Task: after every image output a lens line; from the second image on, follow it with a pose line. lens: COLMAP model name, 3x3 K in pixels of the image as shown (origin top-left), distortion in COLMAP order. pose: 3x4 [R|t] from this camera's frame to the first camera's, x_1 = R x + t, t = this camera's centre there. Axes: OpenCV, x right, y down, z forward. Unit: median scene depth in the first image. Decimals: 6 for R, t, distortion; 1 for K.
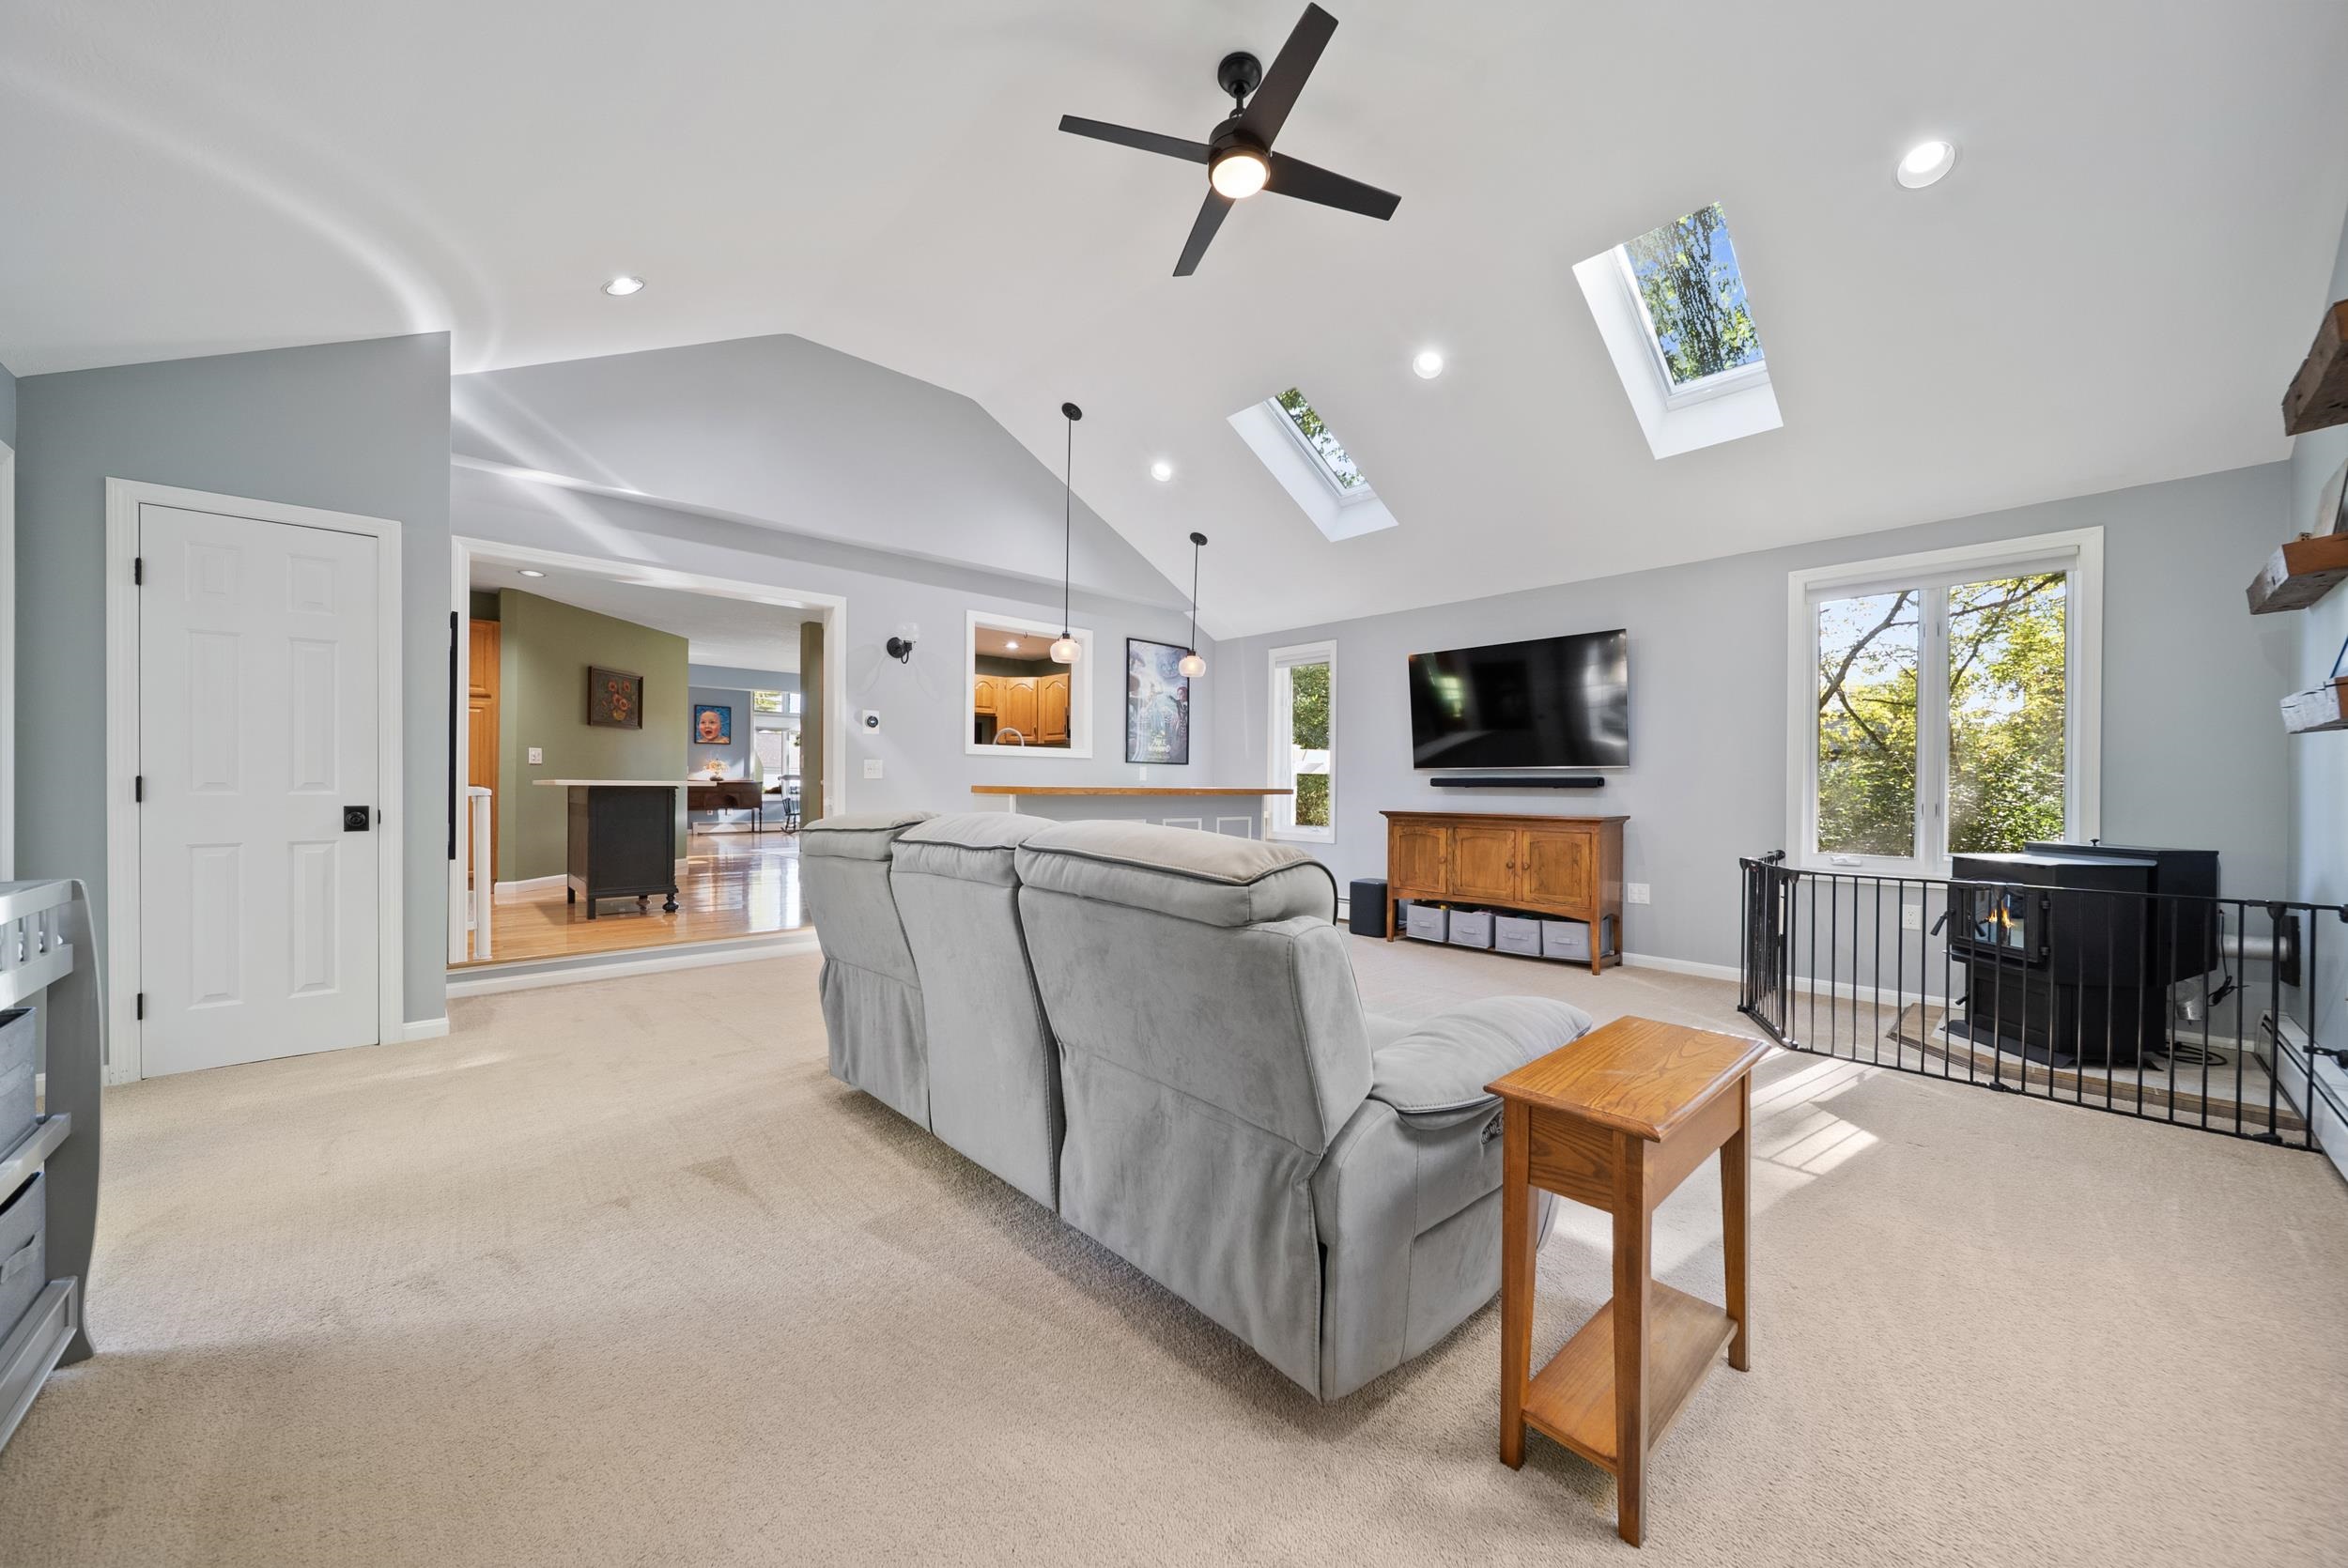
lens RADIAL K [[832.8, 0, 1175.4], [0, 832.8, 783.8], [0, 0, 1]] dist [0.000214, -0.002269]
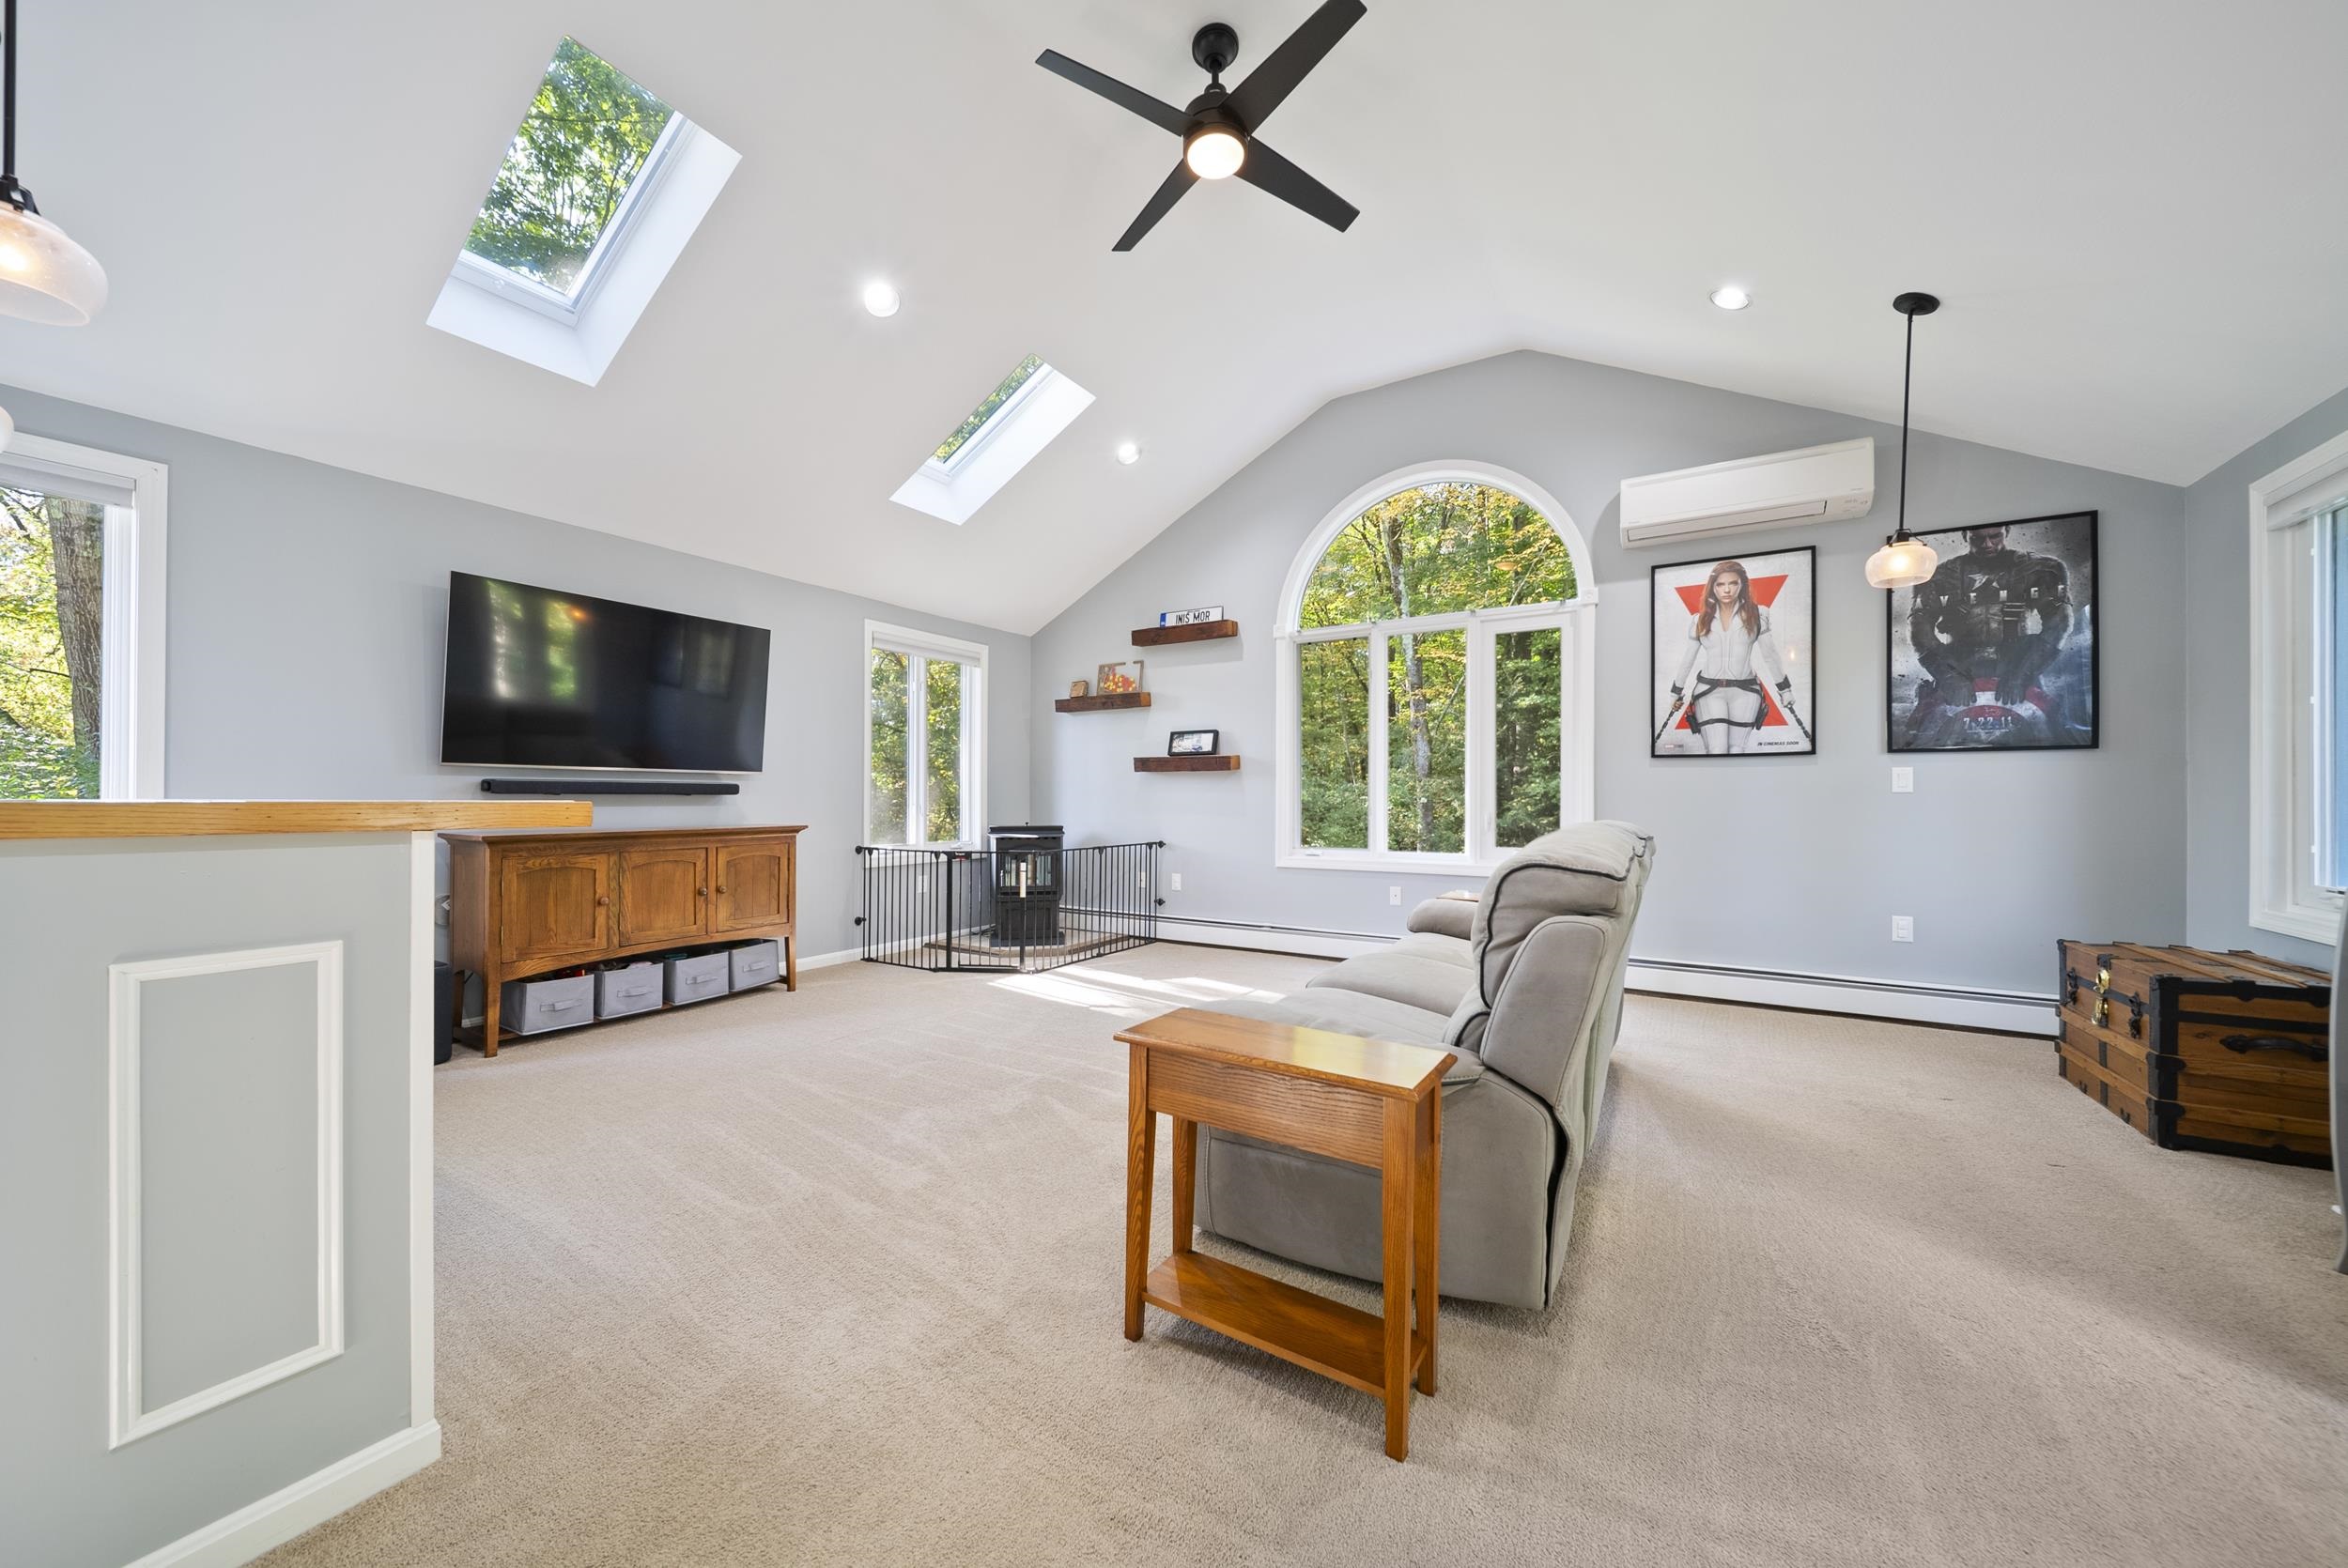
lens RADIAL K [[828.0, 0, 1175.5], [0, 828.0, 792.5], [0, 0, 1]] dist [0.002331, -0.001878]
pose [[-0.262763, -0.001502, 0.964859, -0.431648], [-0.003340, 0.999994, 0.000647, 0.000205], [-0.964855, -0.003053, -0.262767, 0.683611]]
